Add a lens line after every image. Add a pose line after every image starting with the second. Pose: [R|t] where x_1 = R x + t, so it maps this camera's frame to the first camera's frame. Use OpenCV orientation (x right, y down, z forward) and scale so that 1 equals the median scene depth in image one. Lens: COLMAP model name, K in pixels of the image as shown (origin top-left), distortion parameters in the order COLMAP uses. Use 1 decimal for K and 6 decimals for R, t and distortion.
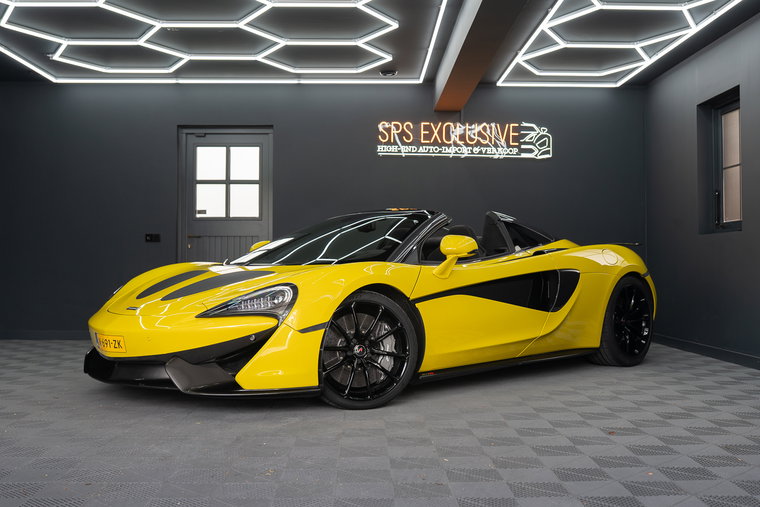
lens RADIAL K [[845.4, 0, 380.5], [0, 845.4, 244.0], [0, 0, 1]] dist [-0.070033, 0.008185]
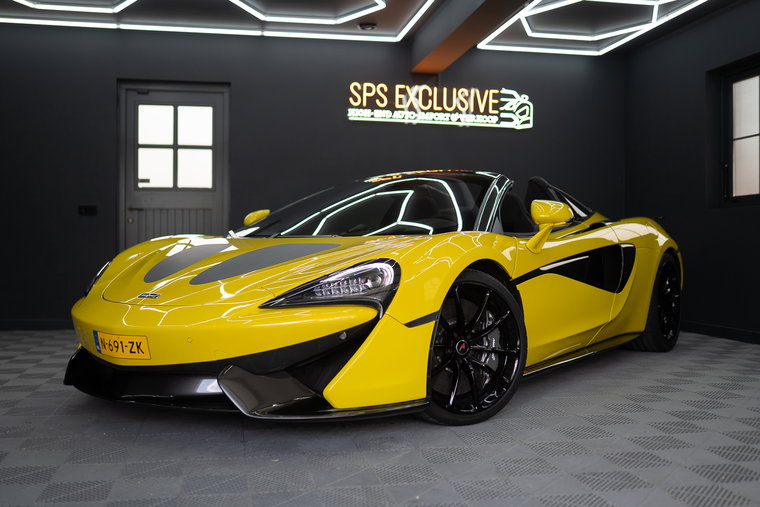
lens RADIAL K [[783.1, 0, 380.0], [0, 783.1, 253.5], [0, 0, 1]] dist [-0.058254, 0.023917]
pose [[0.984789, -0.001588, 0.173749, -0.115939], [-0.004132, 0.999461, 0.032552, 0.009978], [-0.173707, -0.032775, 0.984252, 0.169976]]
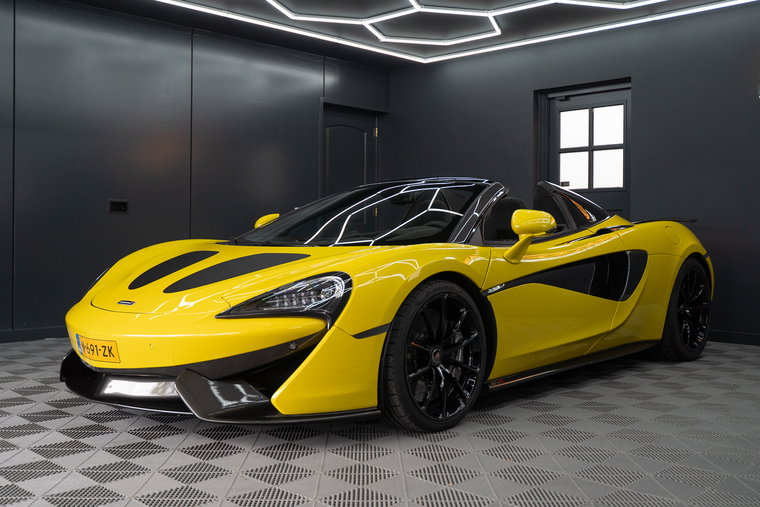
lens RADIAL K [[797.3, 0, 380.0], [0, 797.3, 253.5], [0, 0, 1]] dist [-0.027495, -0.014589]
pose [[0.700347, 0.019663, -0.713532, 0.267703], [0.011071, 0.999201, 0.038401, 0.001729], [0.713717, -0.034793, 0.699570, 0.263027]]
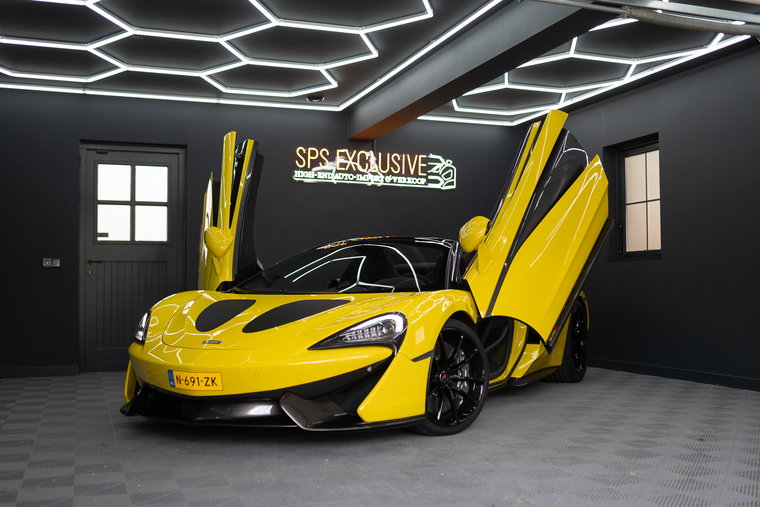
lens RADIAL K [[831.2, 0, 399.9], [0, 831.2, 266.4], [0, 0, 1]] dist [-0.068071, 0.021194]
pose [[0.940682, 0.003078, 0.339275, -0.218453], [-0.002587, 0.999995, -0.001900, -0.002704], [-0.339279, 0.000909, 0.940685, 0.041119]]
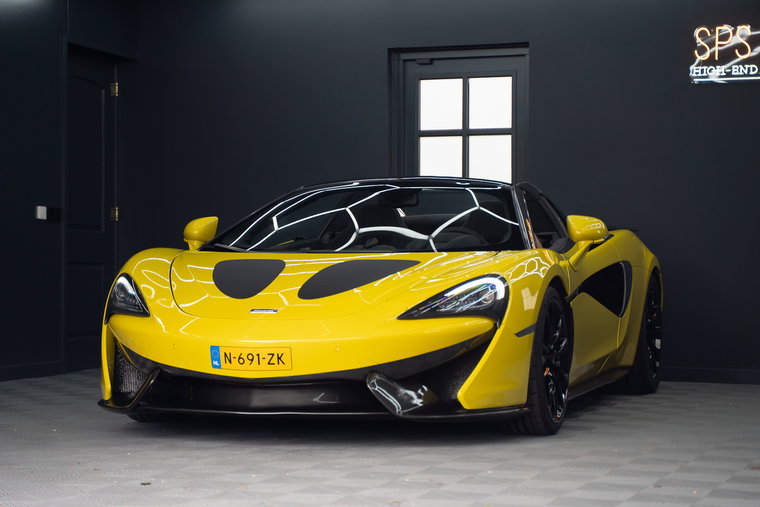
lens RADIAL K [[1695.9, 0, 380.0], [0, 1695.9, 253.5], [0, 0, 1]] dist [0.298909, -0.548649]
pose [[0.934148, -0.000960, -0.356886, 0.232758], [0.005696, 0.999909, 0.012220, 0.003650], [0.356841, -0.013448, 0.934068, -0.260940]]
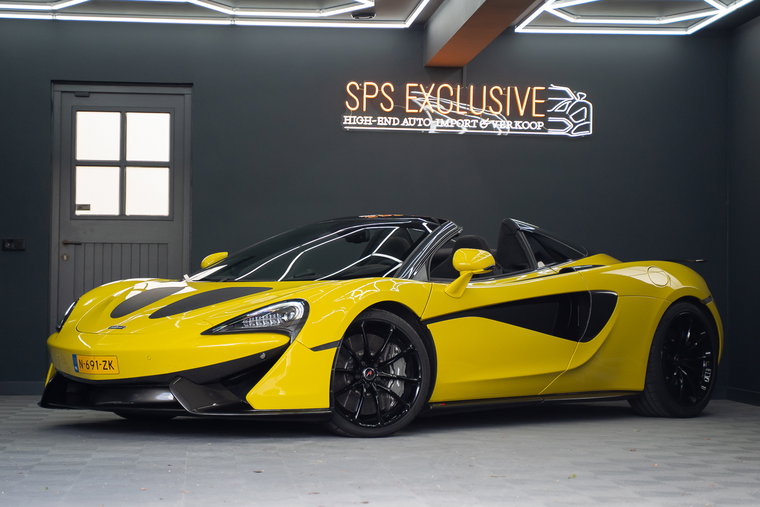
lens RADIAL K [[1882.8, 0, 360.6], [0, 1882.8, 227.8], [0, 0, 1]] dist [0.290896, -0.364810]
pose [[0.997962, 0.010433, 0.062957, -0.087088], [-0.009585, 0.999860, -0.013746, -0.002528], [-0.063092, 0.013115, 0.997922, -0.558353]]
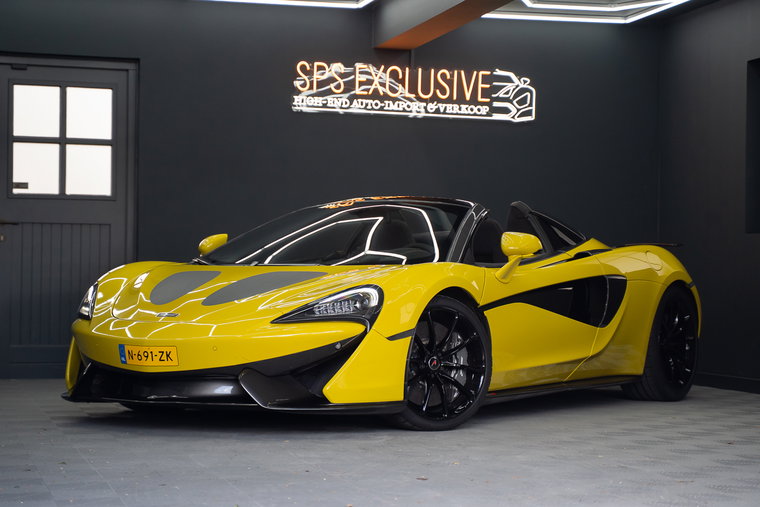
lens RADIAL K [[1695.9, 0, 380.0], [0, 1695.9, 253.5], [0, 0, 1]] dist [0.298909, -0.548649]
pose [[0.971895, 0.013375, 0.235035, -0.260614], [-0.015723, 0.999843, 0.008117, -0.000569], [-0.234889, -0.011584, 0.971953, -0.367261]]
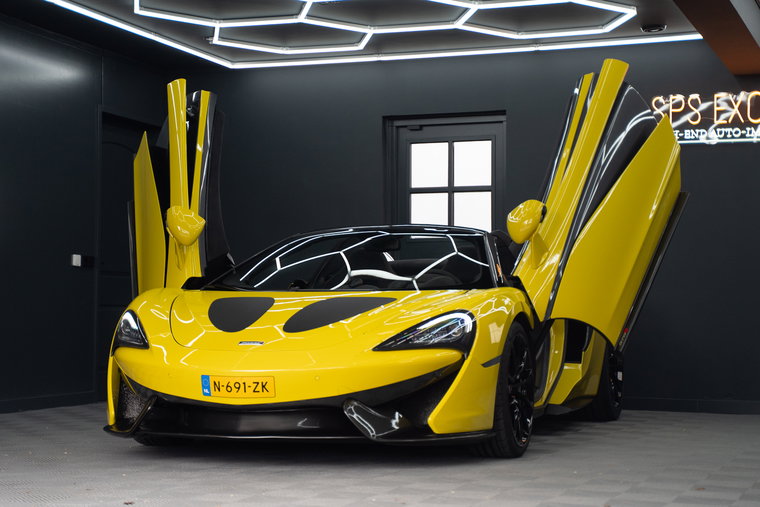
lens RADIAL K [[1432.2, 0, 380.0], [0, 1432.2, 253.5], [0, 0, 1]] dist [0.221629, -0.085330]
pose [[0.929557, -0.013577, -0.368428, 0.230584], [0.005622, 0.999727, -0.022657, 0.010971], [0.368635, 0.018990, 0.929380, -0.198418]]
